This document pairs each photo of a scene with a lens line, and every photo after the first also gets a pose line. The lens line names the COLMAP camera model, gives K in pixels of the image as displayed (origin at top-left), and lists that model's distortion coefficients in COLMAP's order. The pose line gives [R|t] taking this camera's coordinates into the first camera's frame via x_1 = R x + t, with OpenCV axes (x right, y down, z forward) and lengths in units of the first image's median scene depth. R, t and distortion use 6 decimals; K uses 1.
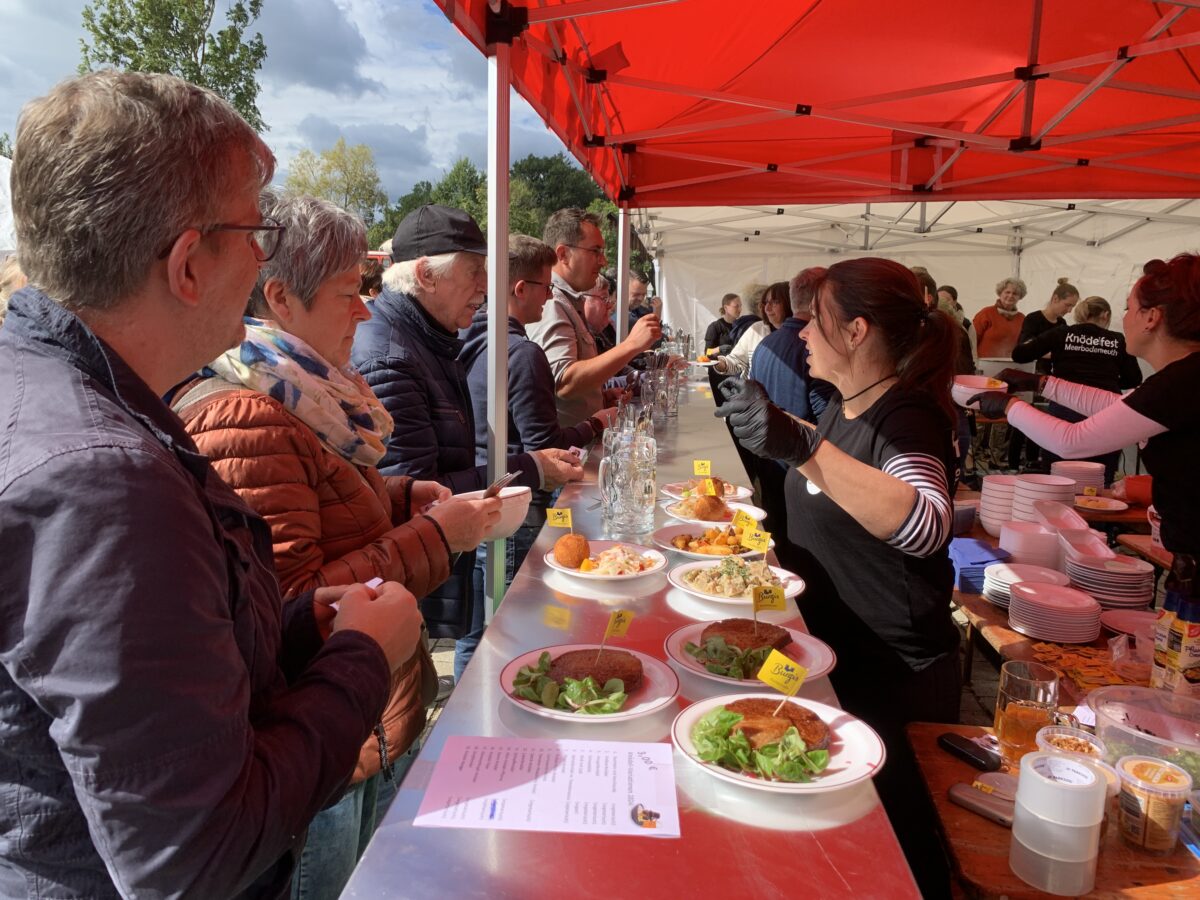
lens RADIAL K [[913.8, 0, 570.0], [0, 913.8, 455.5], [0, 0, 1]] dist [-0.005858, -0.004810]
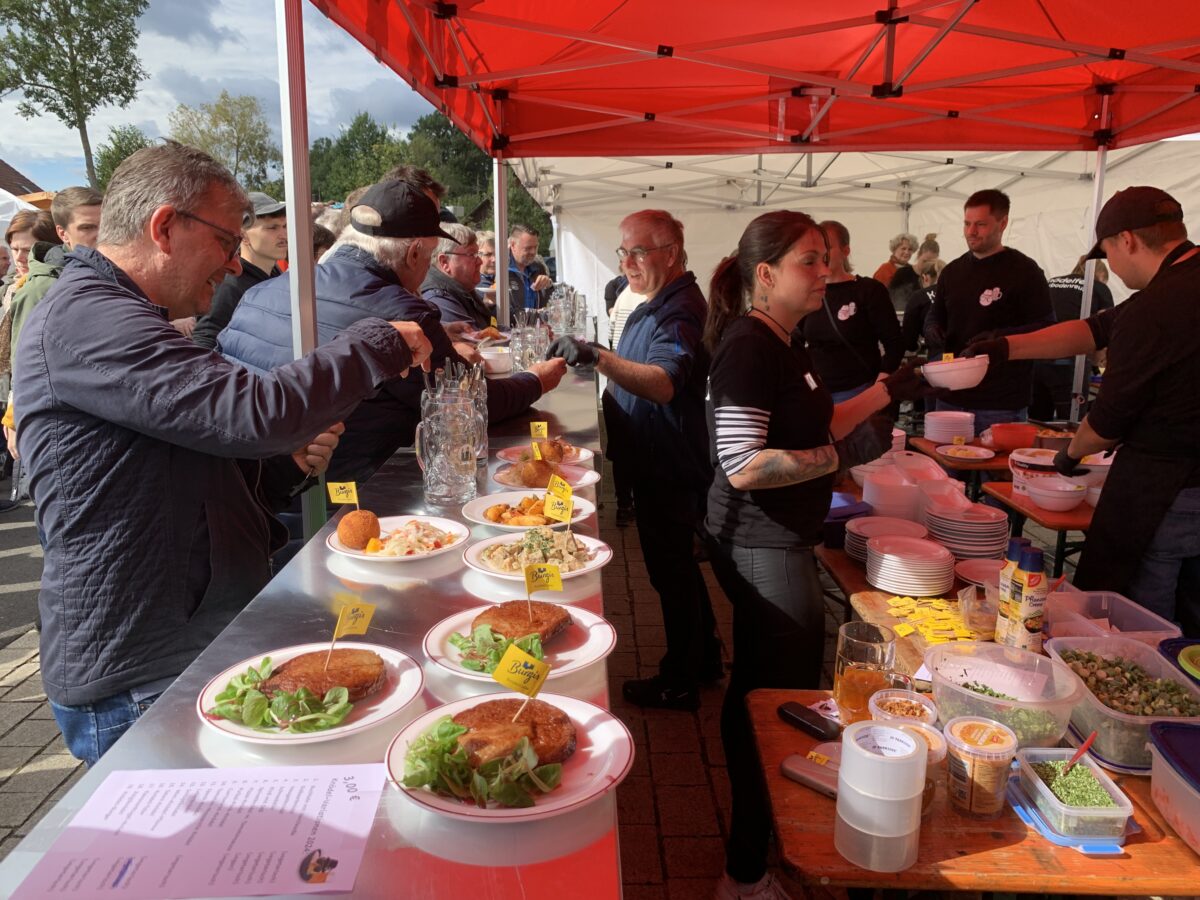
lens RADIAL K [[918.2, 0, 600.0], [0, 918.2, 450.0], [0, 0, 1]] dist [-0.005262, -0.002099]
pose [[0.992220, -0.032676, 0.120131, 0.099117], [0.028426, 0.998914, 0.036926, 0.001204], [-0.121207, -0.033223, 0.992071, 0.071008]]
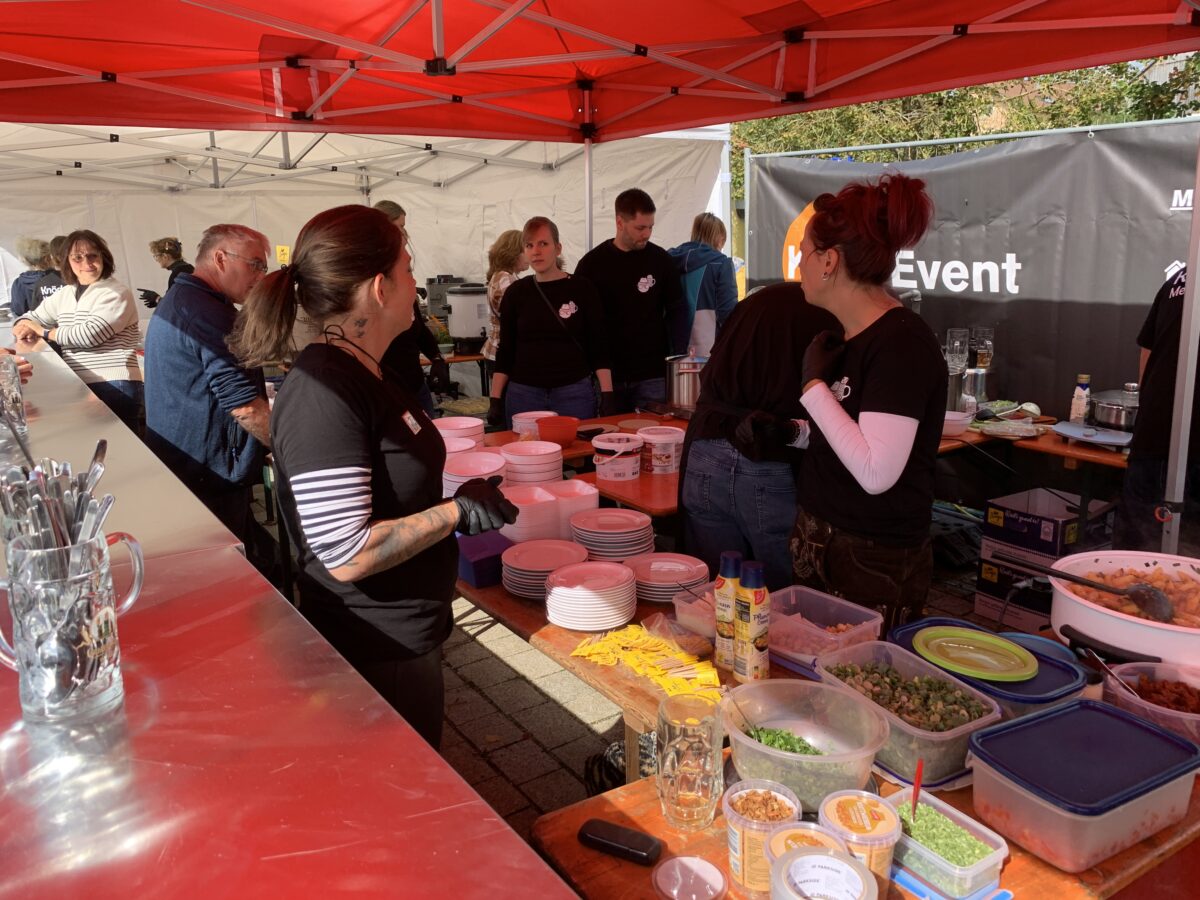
lens RADIAL K [[917.3, 0, 596.7], [0, 917.3, 430.3], [0, 0, 1]] dist [0.000331, -0.002303]
pose [[0.755054, -0.154013, 0.637318, -0.017316], [0.131822, 0.987831, 0.082543, -0.073627], [-0.642275, 0.021688, 0.766167, 0.363073]]
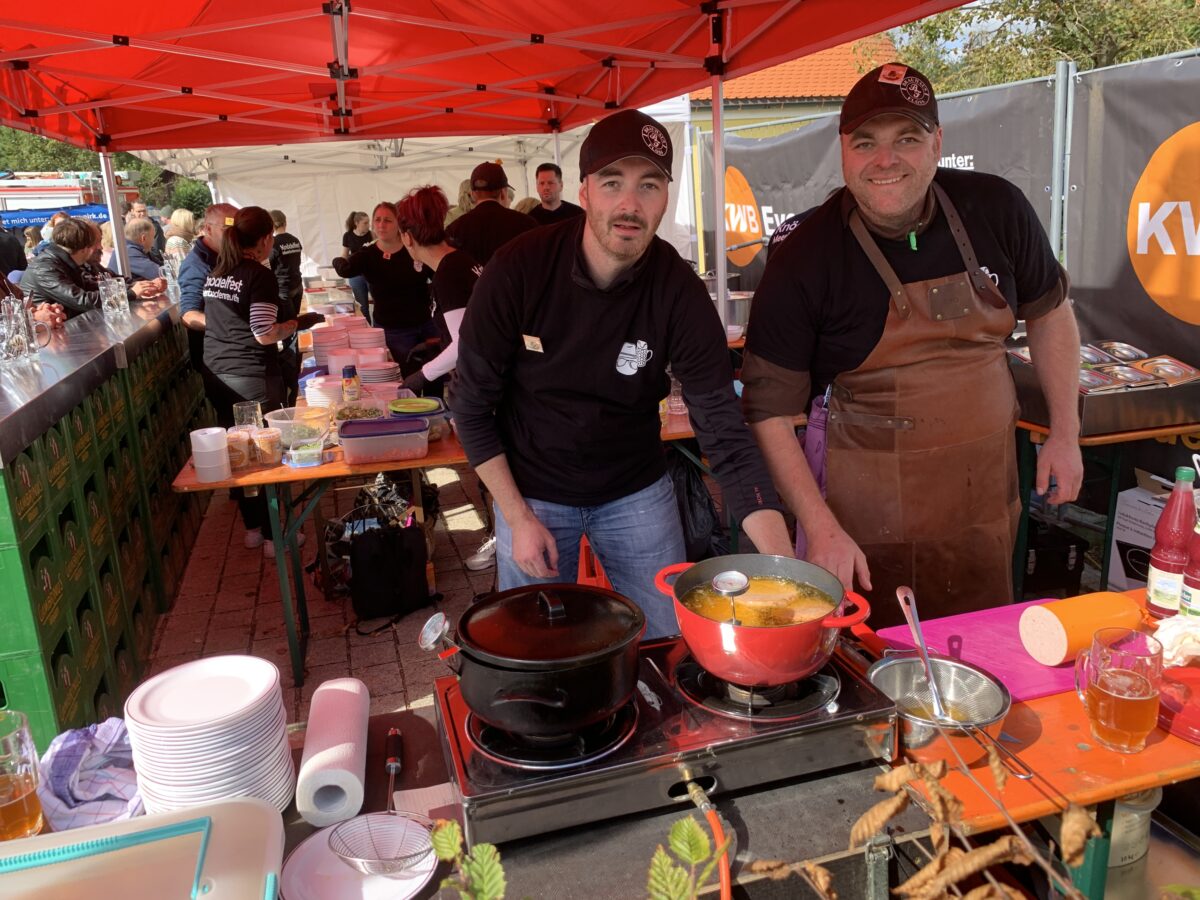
lens RADIAL K [[917.3, 0, 596.7], [0, 917.3, 430.3], [0, 0, 1]] dist [0.000331, -0.002303]
pose [[0.917666, -0.144369, 0.370197, 0.396254], [0.119016, 0.988753, 0.090570, 0.172948], [-0.379109, -0.039054, 0.924528, -1.048941]]
